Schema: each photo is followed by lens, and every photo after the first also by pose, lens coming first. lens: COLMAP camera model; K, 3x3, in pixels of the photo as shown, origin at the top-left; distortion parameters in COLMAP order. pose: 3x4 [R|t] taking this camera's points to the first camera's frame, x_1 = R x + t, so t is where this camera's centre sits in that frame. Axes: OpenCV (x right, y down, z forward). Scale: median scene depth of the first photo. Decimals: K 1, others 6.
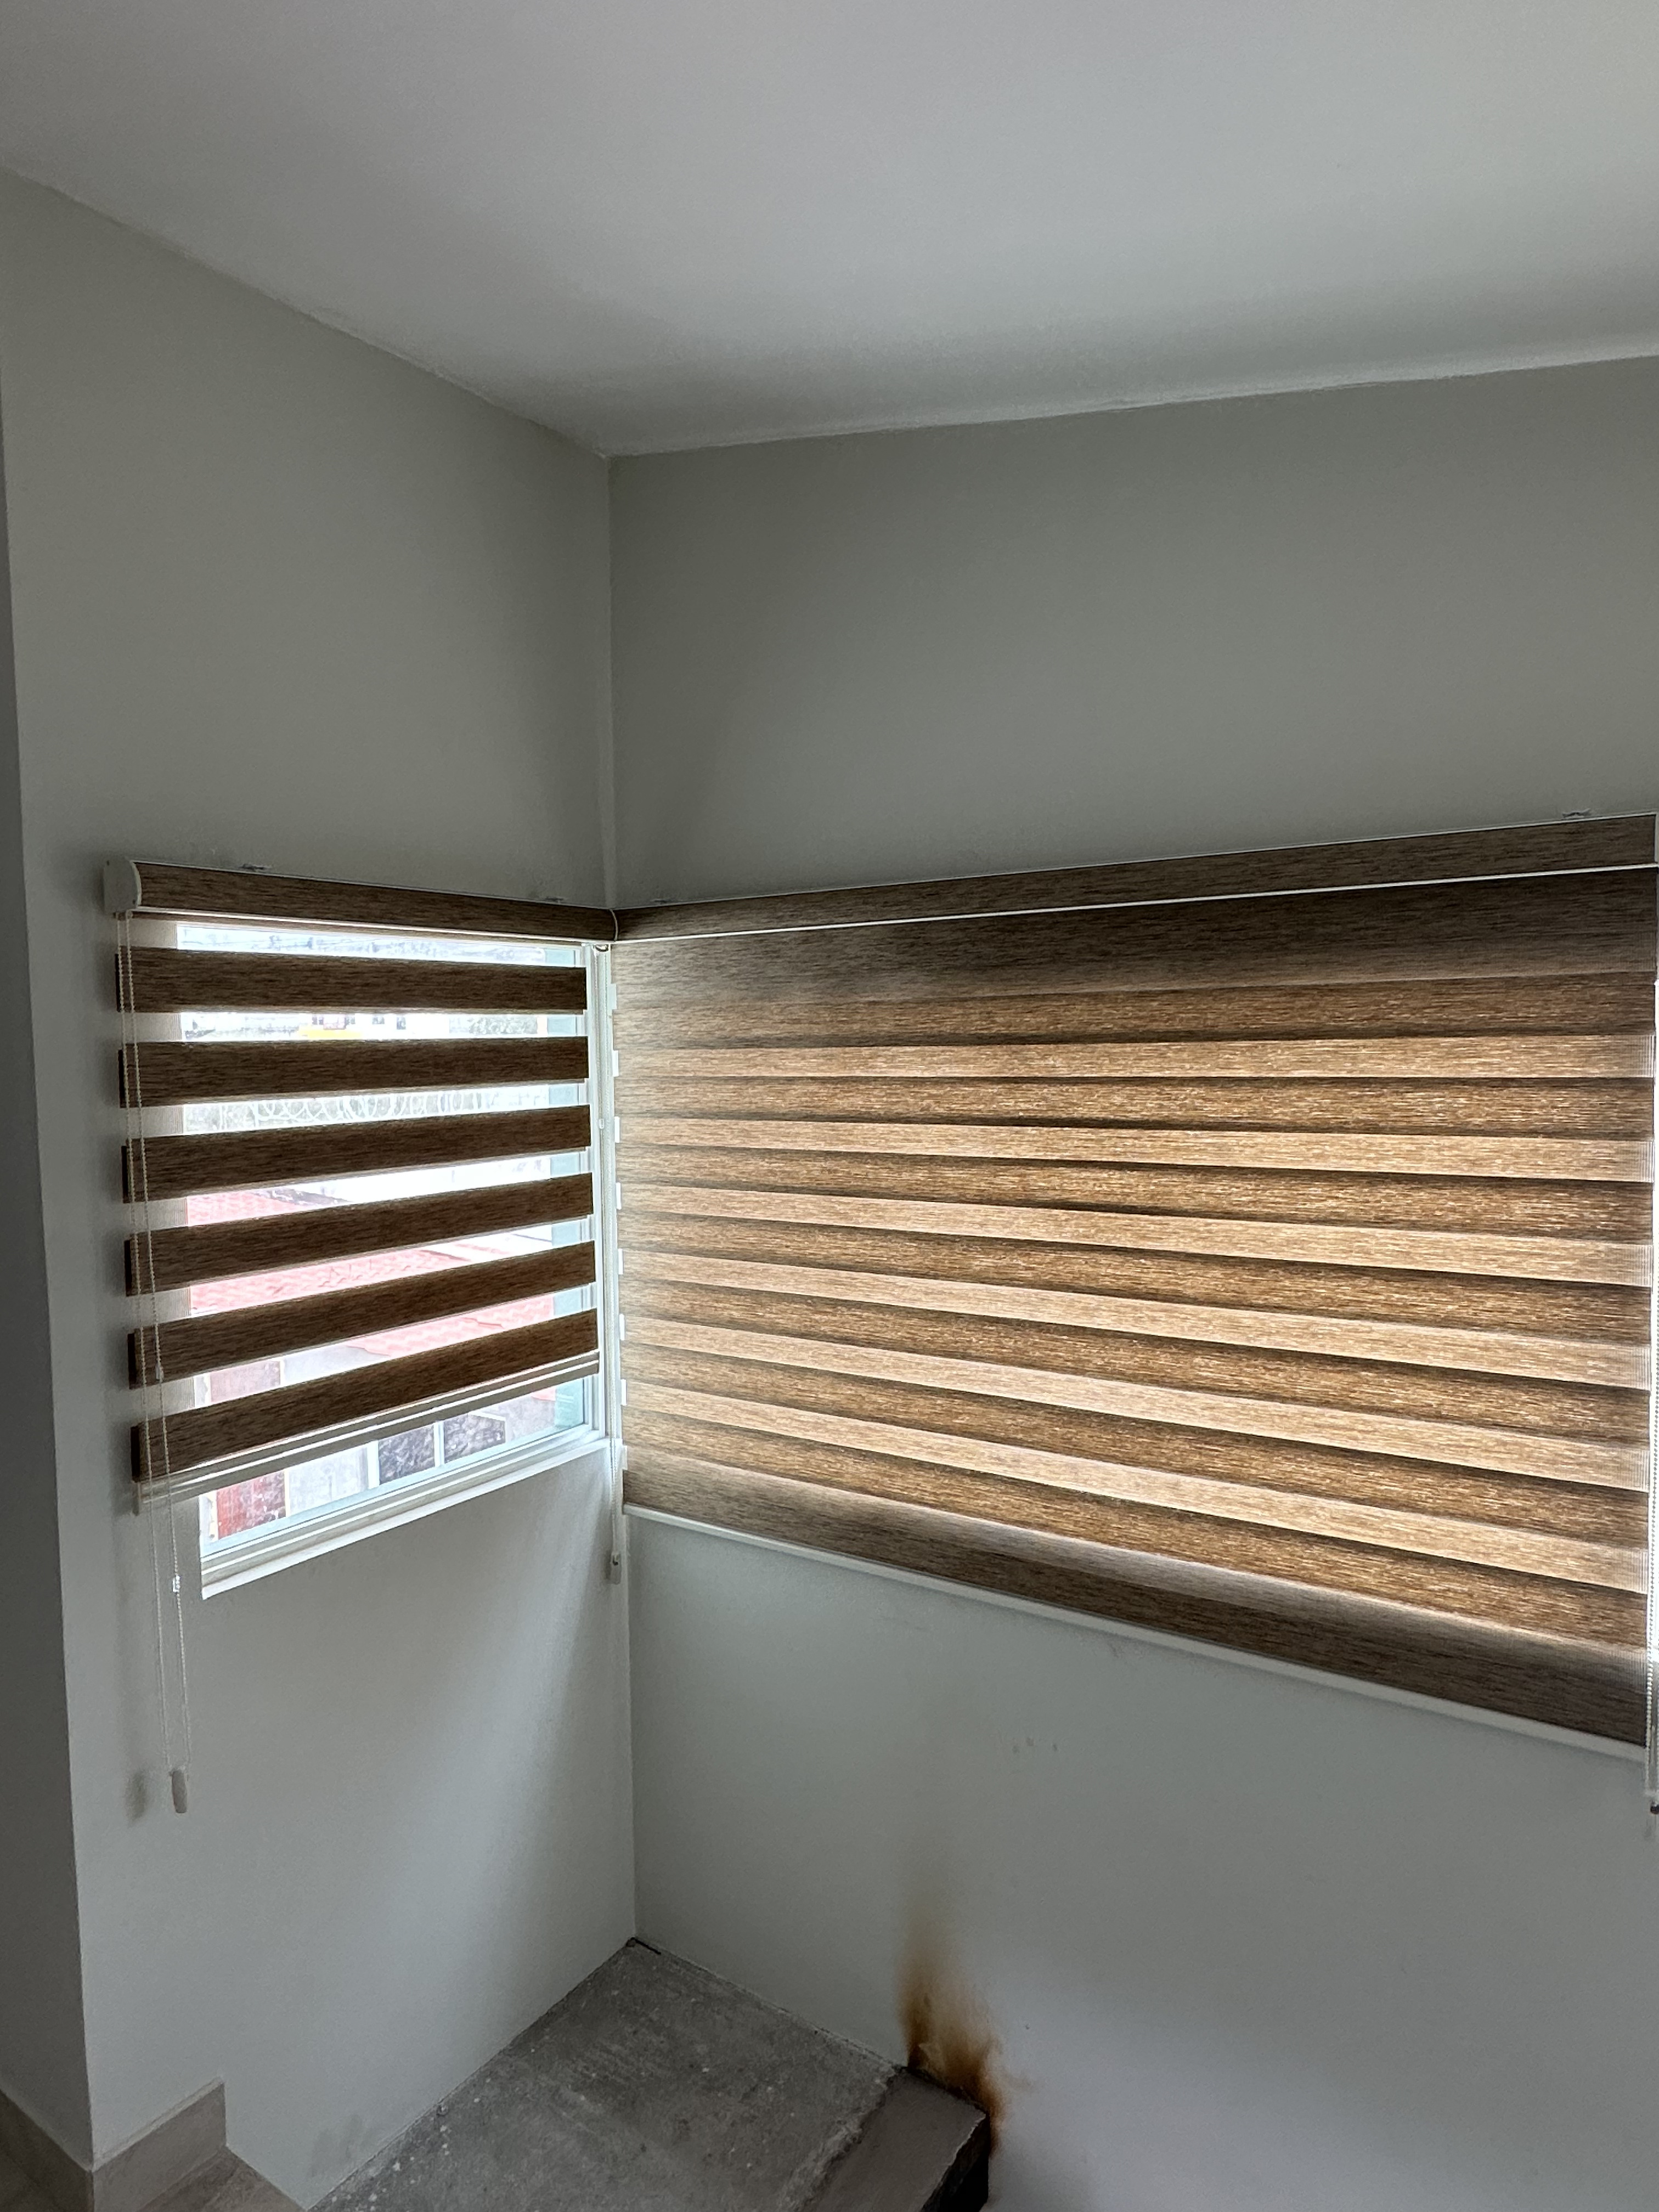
lens RADIAL K [[1343.4, 0, 829.6], [0, 1343.4, 1106.4], [0, 0, 1]] dist [0.000116, -0.000664]
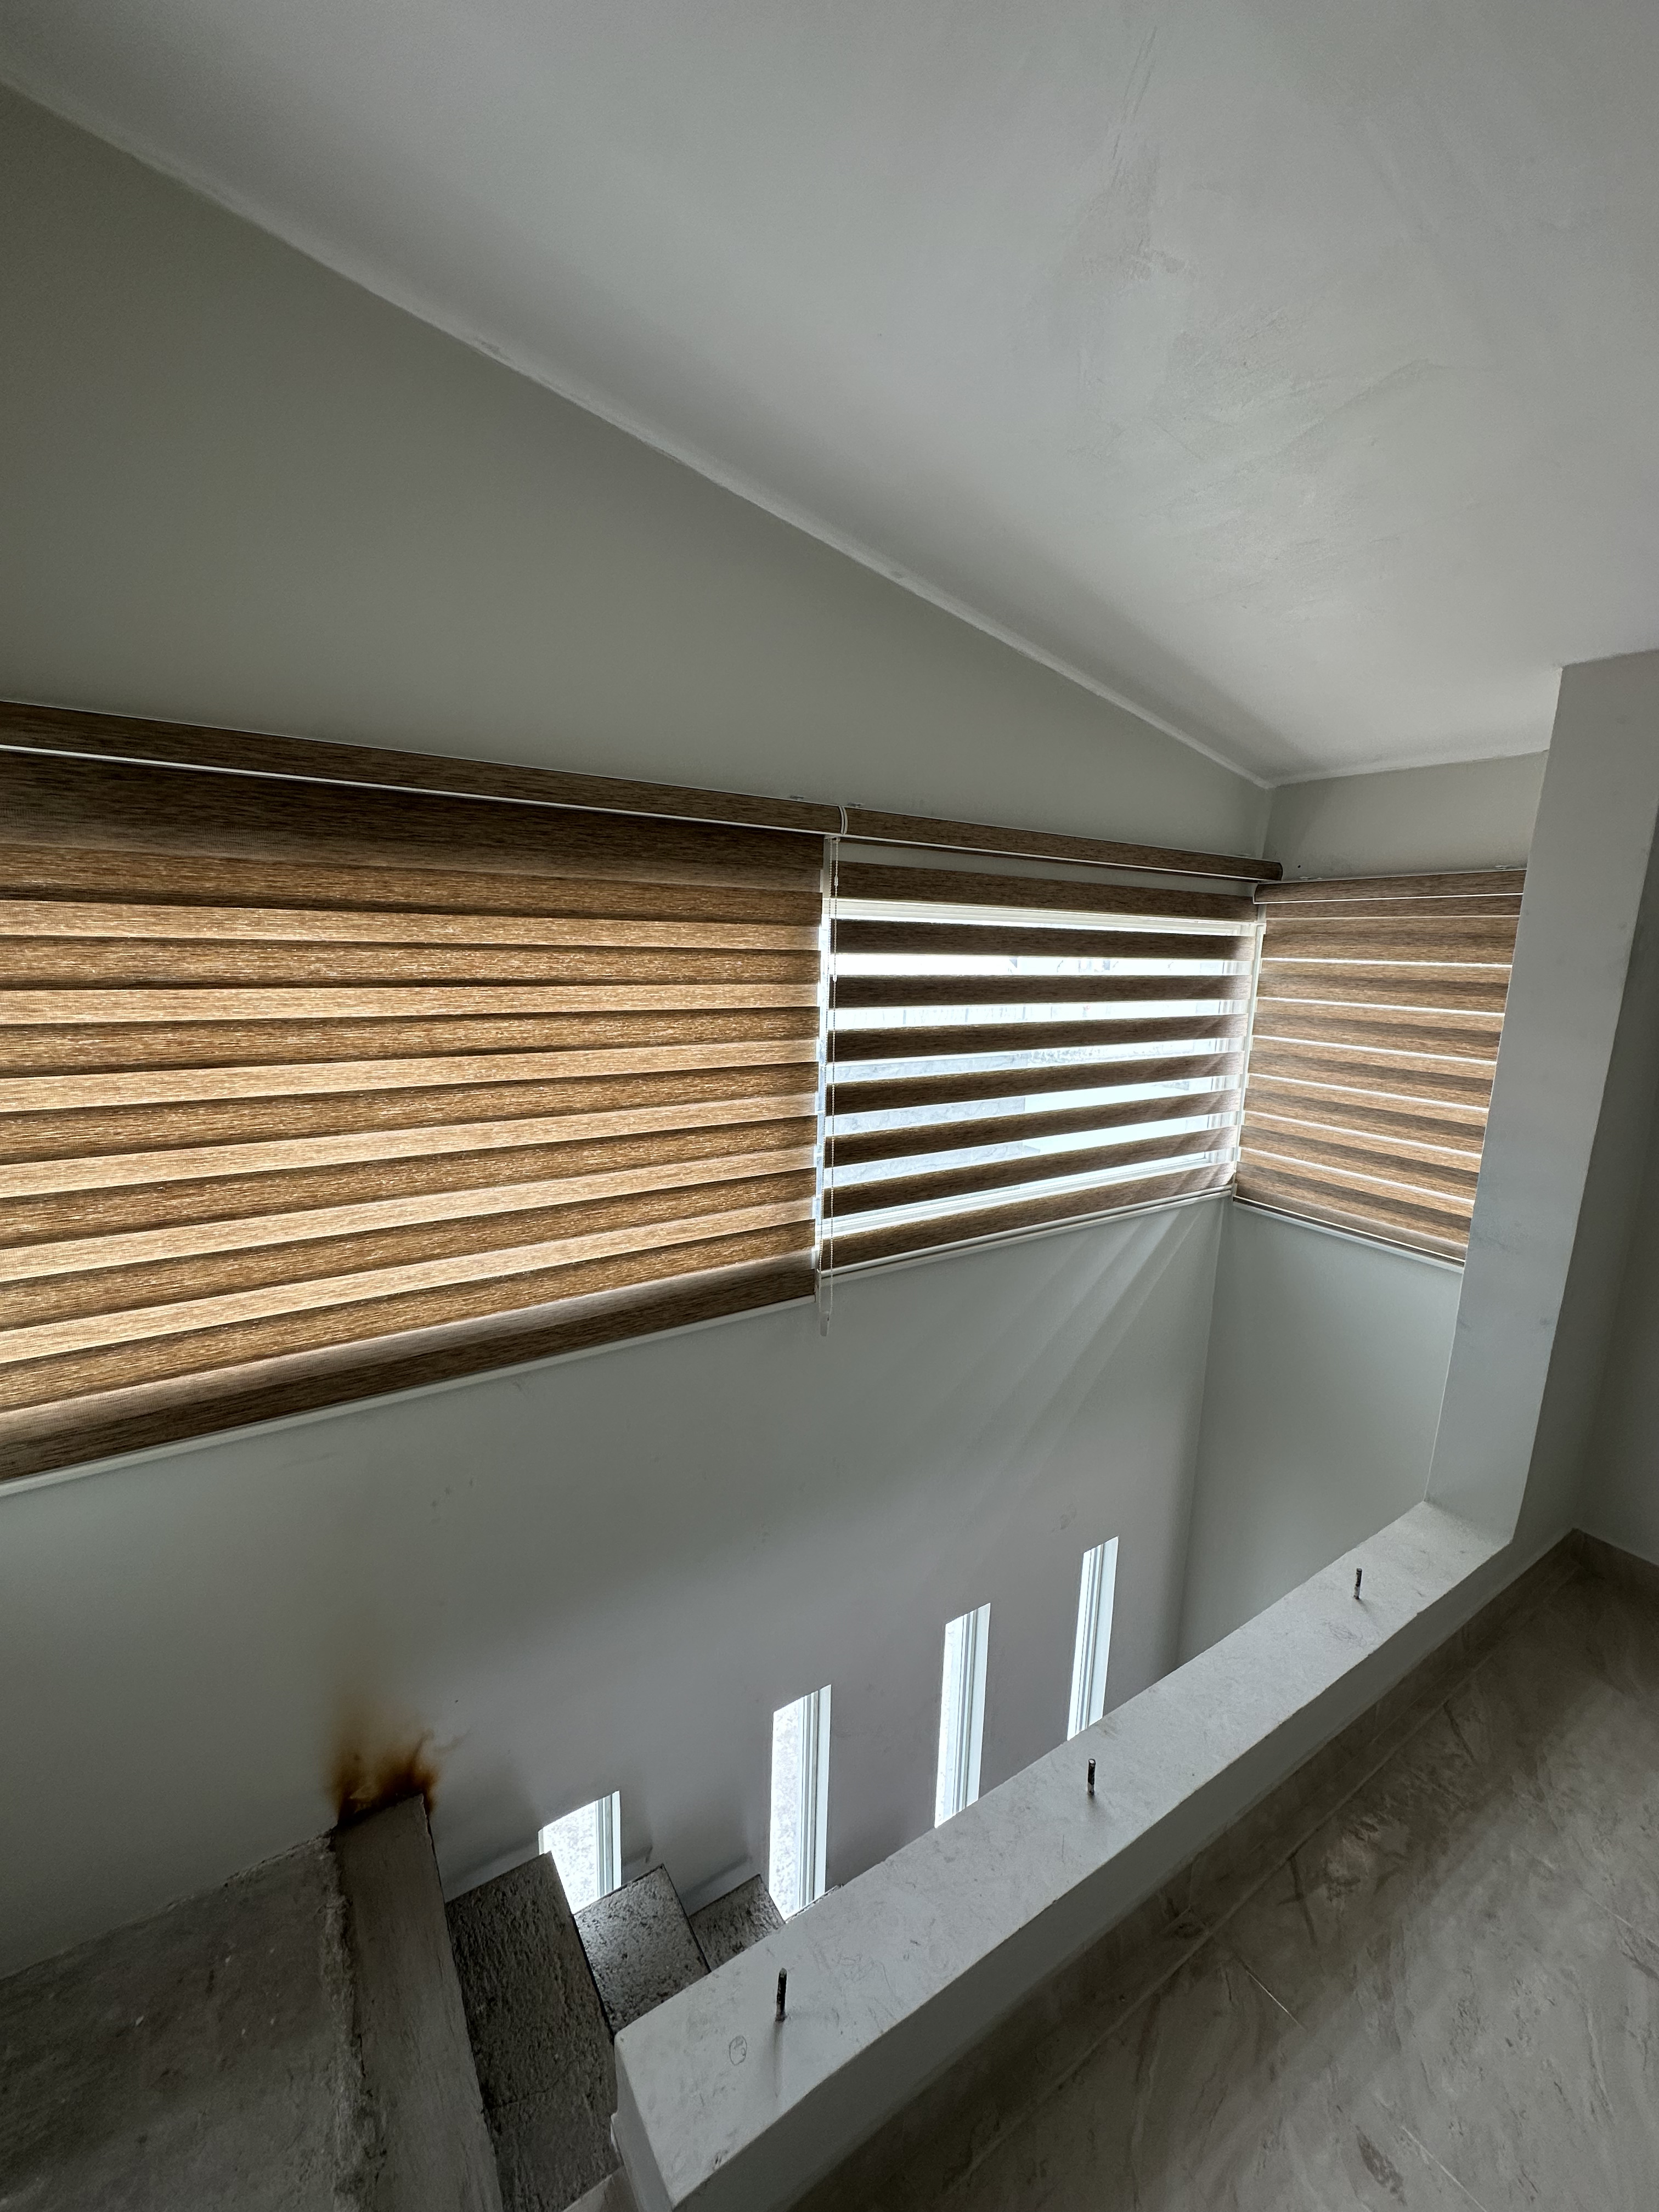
lens RADIAL K [[886.5, 0, 829.6], [0, 886.5, 1108.6], [0, 0, 1]] dist [-0.001811, 0.000475]
pose [[0.382846, -0.140650, 0.913042, -0.433414], [0.019420, 0.989349, 0.144262, 0.015382], [-0.923608, -0.037499, 0.381500, 0.397193]]
